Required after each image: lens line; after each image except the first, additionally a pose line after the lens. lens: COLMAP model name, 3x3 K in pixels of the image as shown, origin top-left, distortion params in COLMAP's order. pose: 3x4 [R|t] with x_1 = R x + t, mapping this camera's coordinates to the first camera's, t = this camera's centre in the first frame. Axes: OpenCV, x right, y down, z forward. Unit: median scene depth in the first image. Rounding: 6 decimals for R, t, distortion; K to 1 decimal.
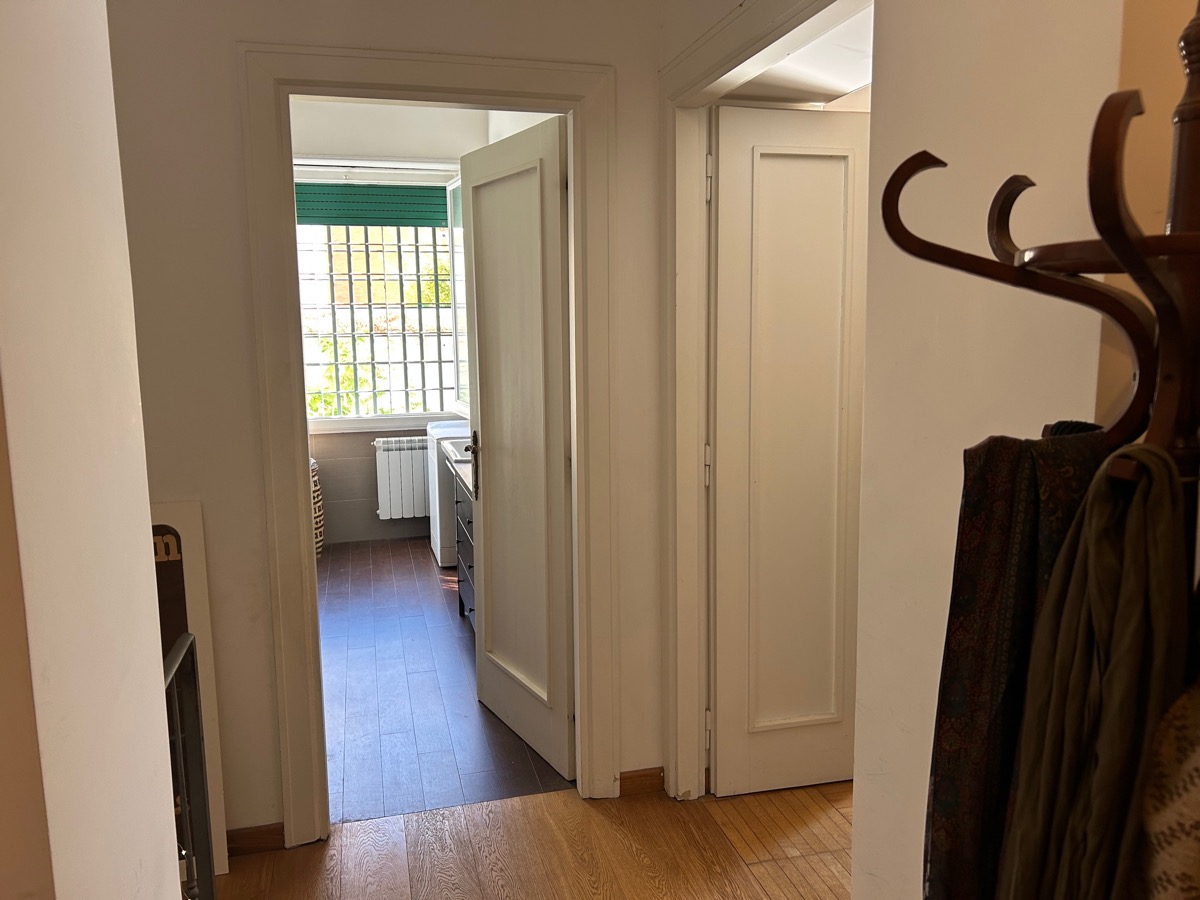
lens RADIAL K [[907.8, 0, 605.9], [0, 907.8, 451.3], [0, 0, 1]] dist [0.067551, -0.062994]
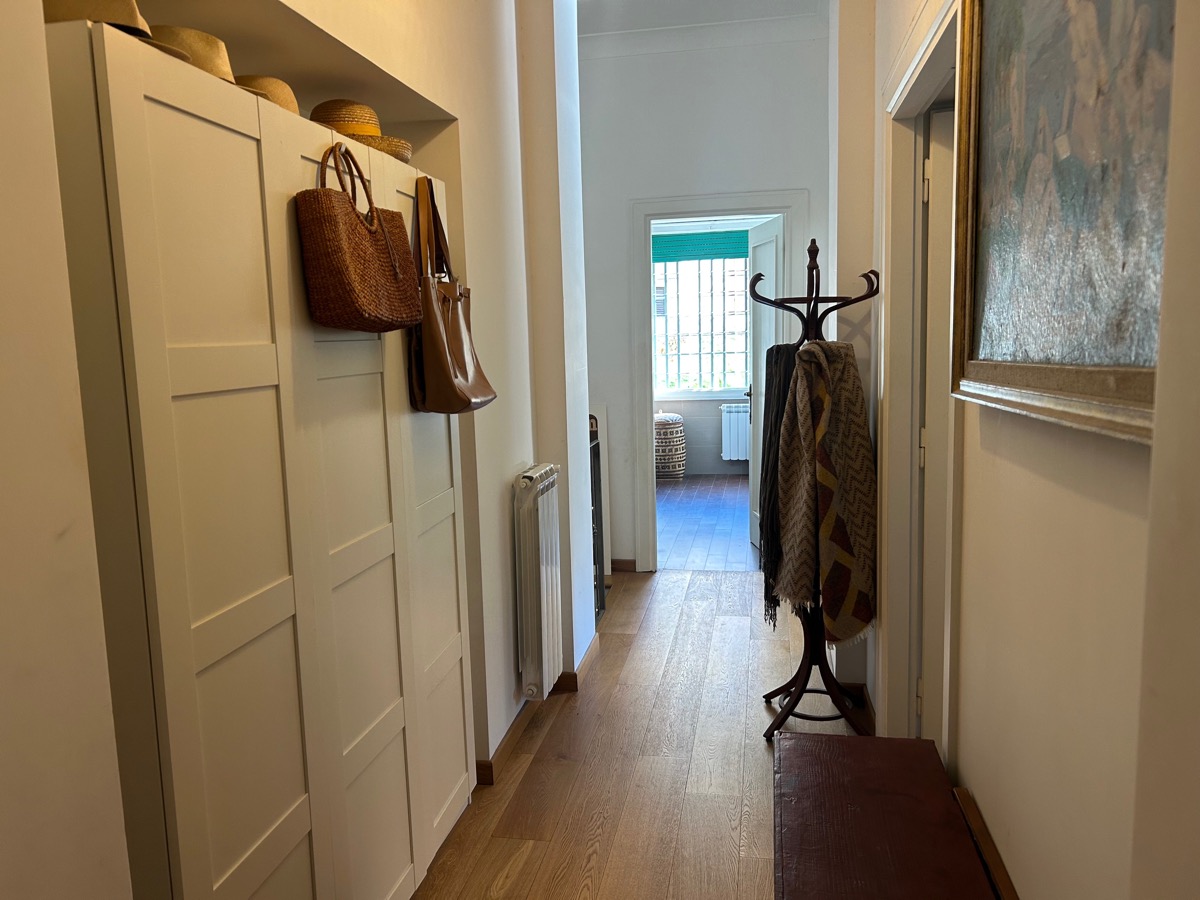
lens RADIAL K [[907.8, 0, 599.8], [0, 907.8, 451.8], [0, 0, 1]] dist [0.067551, -0.062994]
pose [[0.902694, 0.046650, -0.427747, 0.403409], [-0.048822, 0.998790, 0.005896, 0.129302], [0.427505, 0.015561, 0.903879, -0.817201]]
